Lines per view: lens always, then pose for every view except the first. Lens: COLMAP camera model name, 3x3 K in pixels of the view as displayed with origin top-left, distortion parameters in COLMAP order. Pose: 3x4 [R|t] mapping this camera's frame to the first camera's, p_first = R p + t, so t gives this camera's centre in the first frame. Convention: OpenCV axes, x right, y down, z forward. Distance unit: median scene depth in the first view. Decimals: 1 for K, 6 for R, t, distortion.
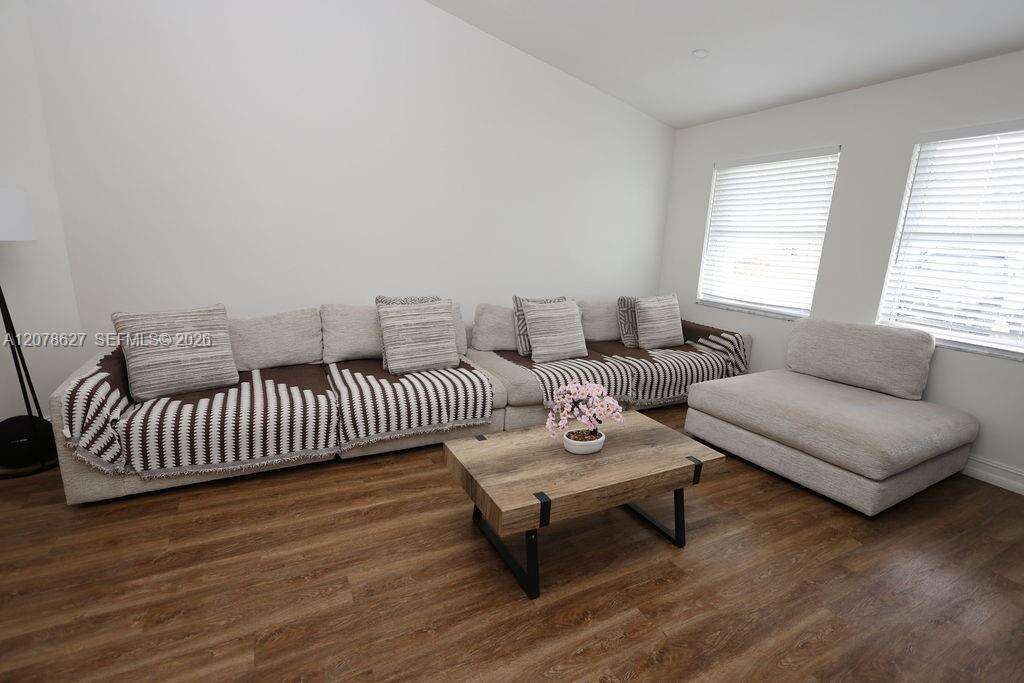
lens RADIAL K [[473.3, 0, 506.3], [0, 473.3, 345.7], [0, 0, 1]] dist [0.001409, 0.000781]
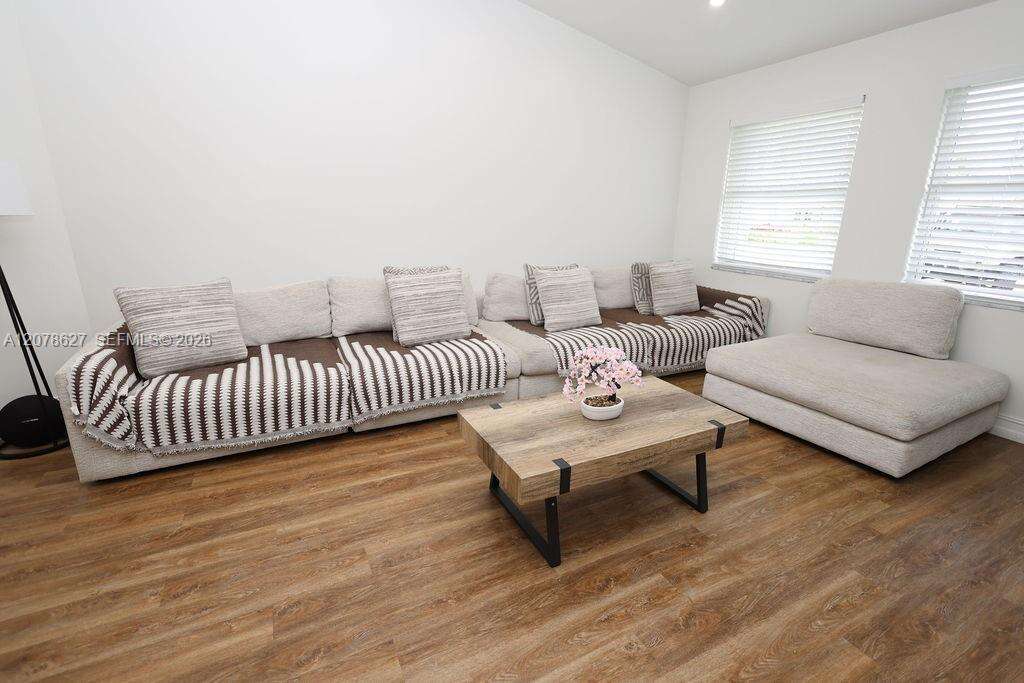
lens RADIAL K [[473.3, 0, 511.1], [0, 473.3, 341.8], [0, 0, 1]] dist [0.001409, 0.000781]
pose [[0.999654, -0.023674, -0.011431, -0.007829], [0.024161, 0.998716, 0.044525, 0.018282], [0.010362, -0.044786, 0.998943, 0.031216]]
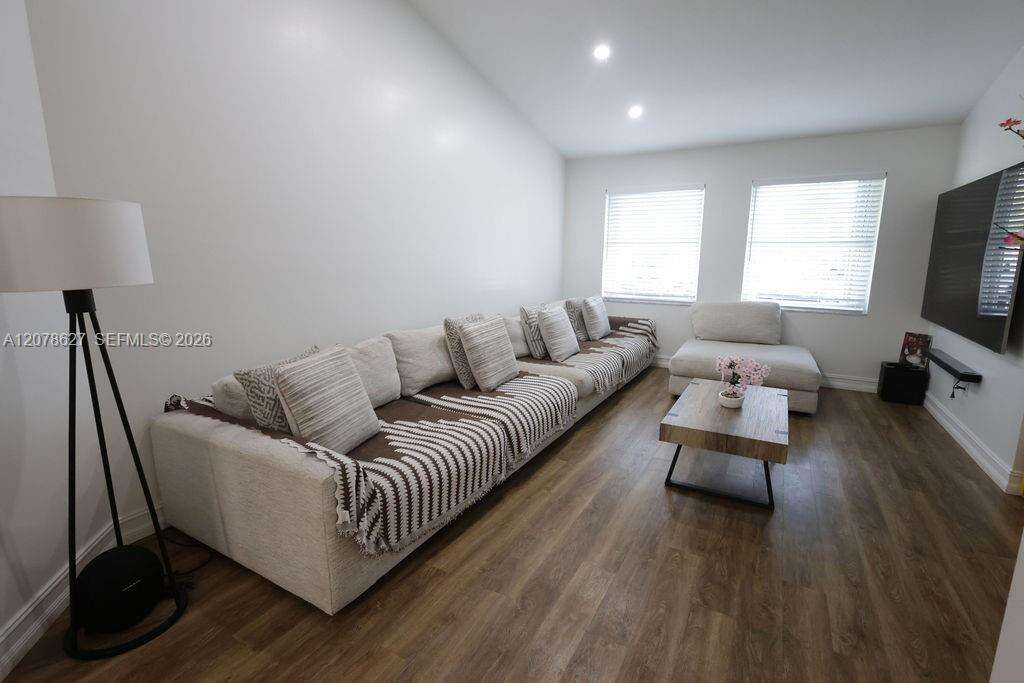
lens RADIAL K [[473.3, 0, 512.5], [0, 473.3, 340.3], [0, 0, 1]] dist [0.001409, 0.000781]
pose [[0.838553, -0.131609, 0.528685, -0.962750], [0.148220, 0.988892, 0.011078, -0.070169], [-0.524270, 0.069072, 0.848746, 0.142848]]
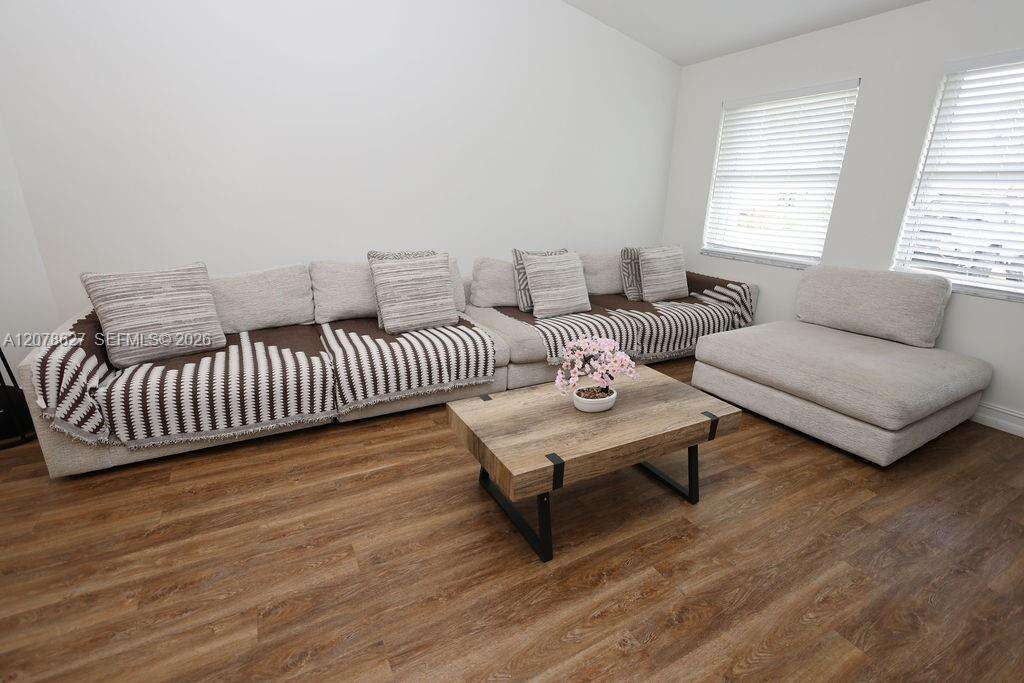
lens RADIAL K [[473.3, 0, 510.5], [0, 473.3, 343.7], [0, 0, 1]] dist [0.001409, 0.000781]
pose [[0.999593, -0.022437, 0.017641, -0.017610], [0.020844, 0.996093, 0.085819, 0.005749], [-0.019498, -0.085416, 0.996155, 0.058442]]
